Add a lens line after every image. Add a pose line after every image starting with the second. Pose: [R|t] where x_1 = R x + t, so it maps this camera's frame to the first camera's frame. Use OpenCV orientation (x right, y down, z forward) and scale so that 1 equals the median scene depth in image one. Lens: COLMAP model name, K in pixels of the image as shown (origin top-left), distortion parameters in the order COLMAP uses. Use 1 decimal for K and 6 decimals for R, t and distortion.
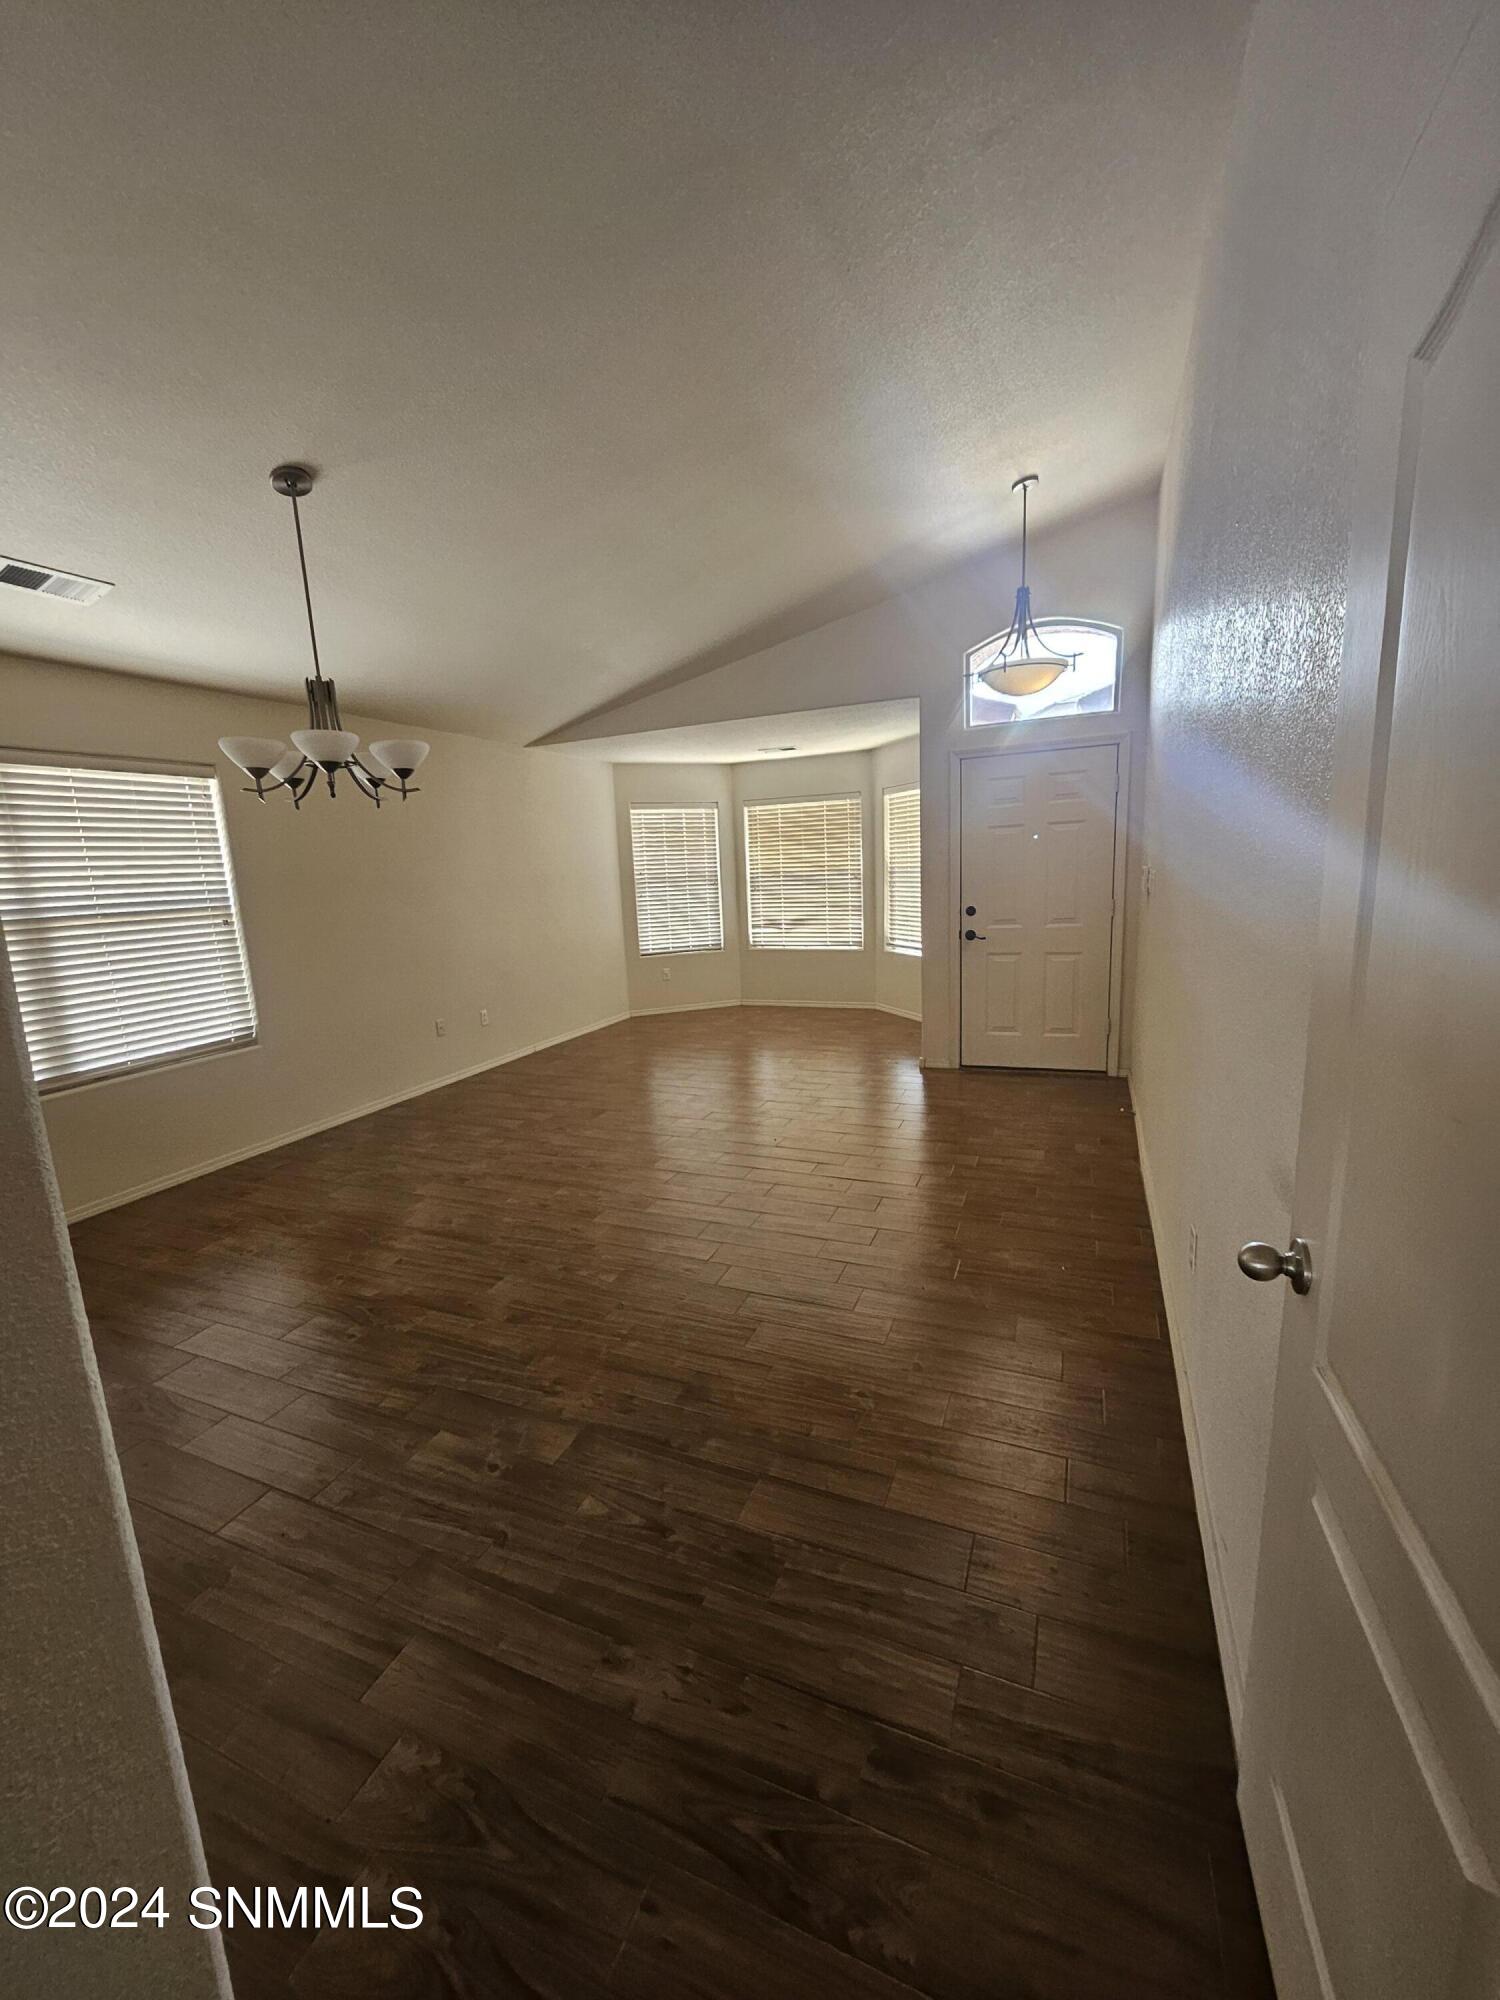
lens RADIAL K [[796.3, 0, 743.9], [0, 796.3, 1021.7], [0, 0, 1]] dist [-0.001243, -0.000377]
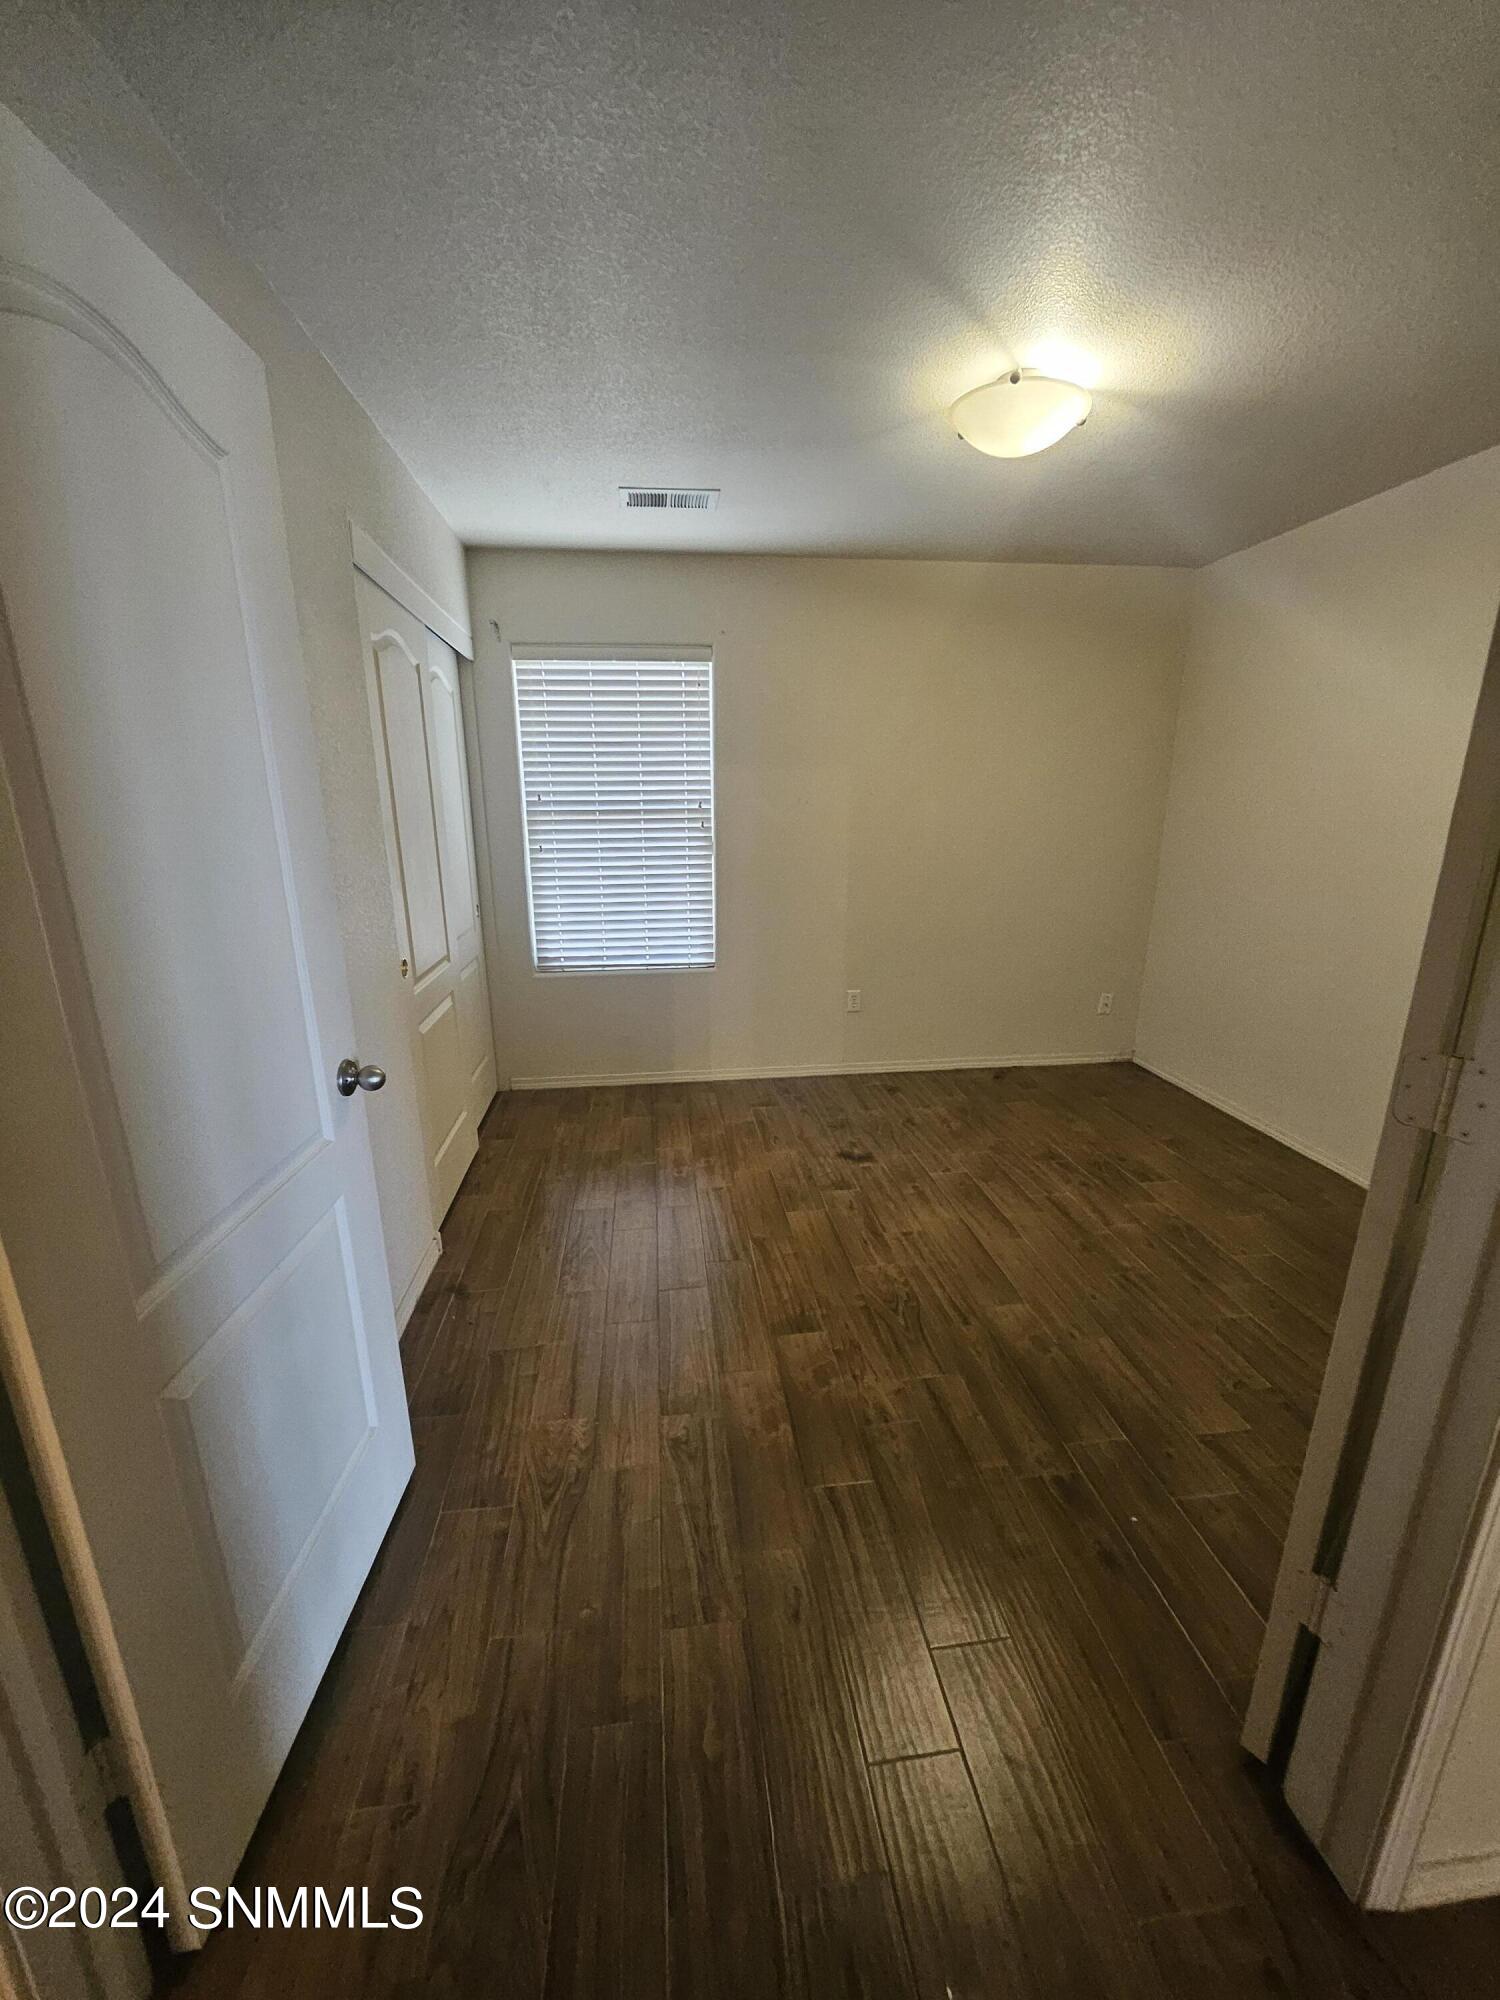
lens RADIAL K [[796.3, 0, 743.9], [0, 796.3, 1021.7], [0, 0, 1]] dist [-0.001243, -0.000377]
pose [[0.490823, 0.290501, -0.821403, 0.187554], [-0.185397, 0.956008, 0.227323, -0.136570], [0.851306, 0.040710, 0.523088, 0.606216]]
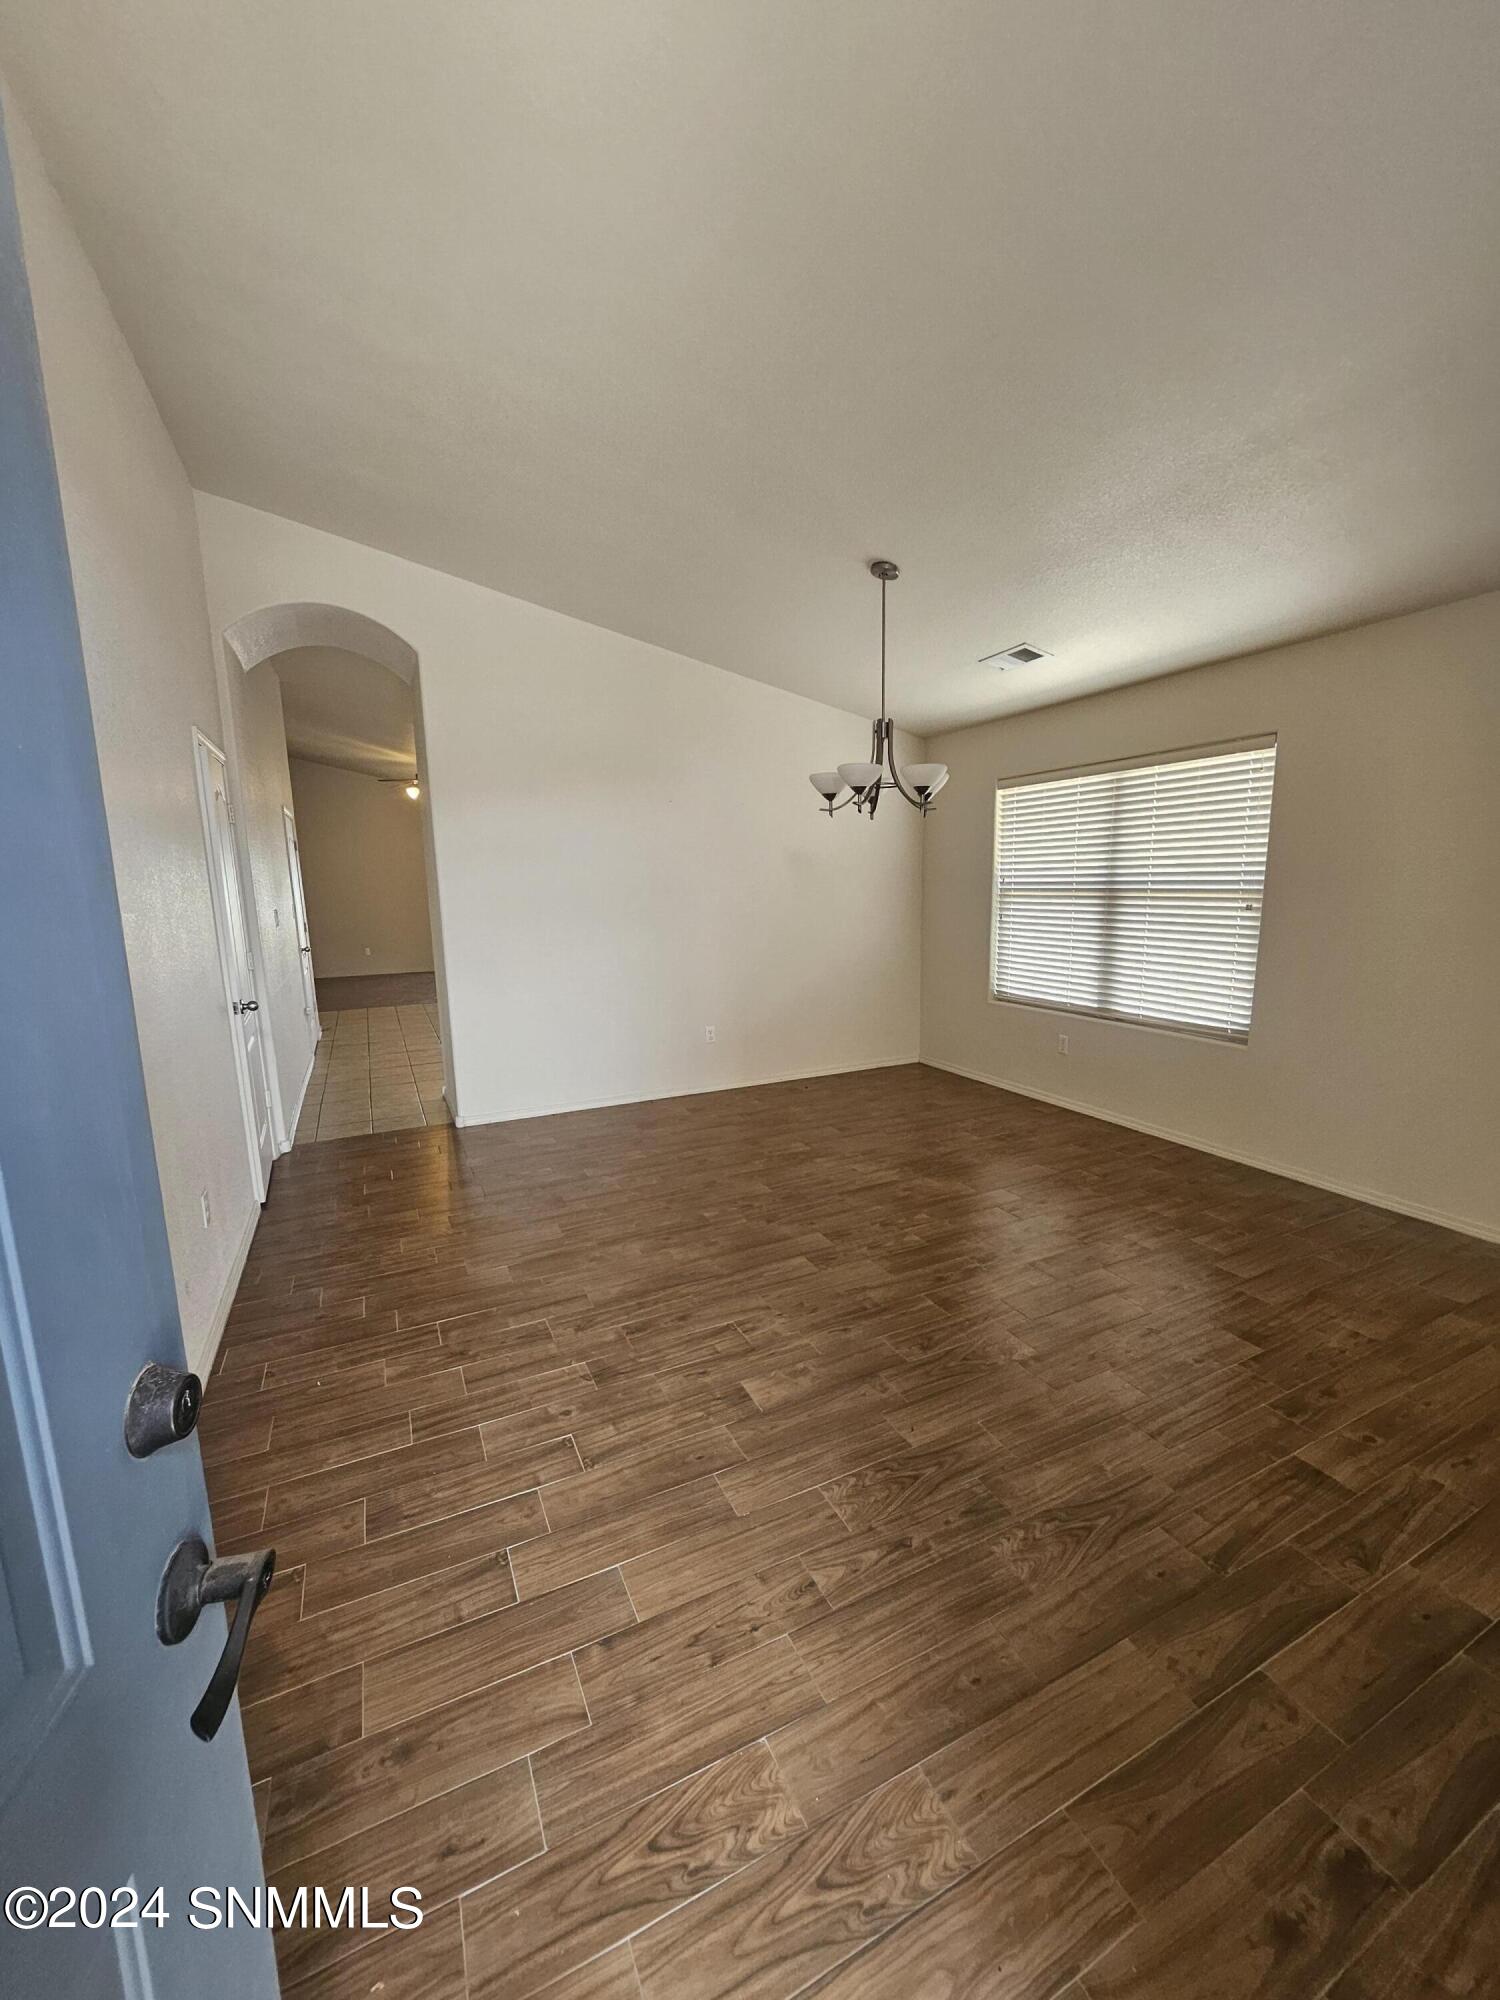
lens RADIAL K [[796.3, 0, 743.9], [0, 796.3, 1021.7], [0, 0, 1]] dist [-0.001243, -0.000377]
pose [[-0.660309, 0.193090, -0.725746, 0.452254], [-0.096576, 0.936525, 0.337038, -0.268803], [0.744758, 0.292638, -0.599748, 1.217023]]
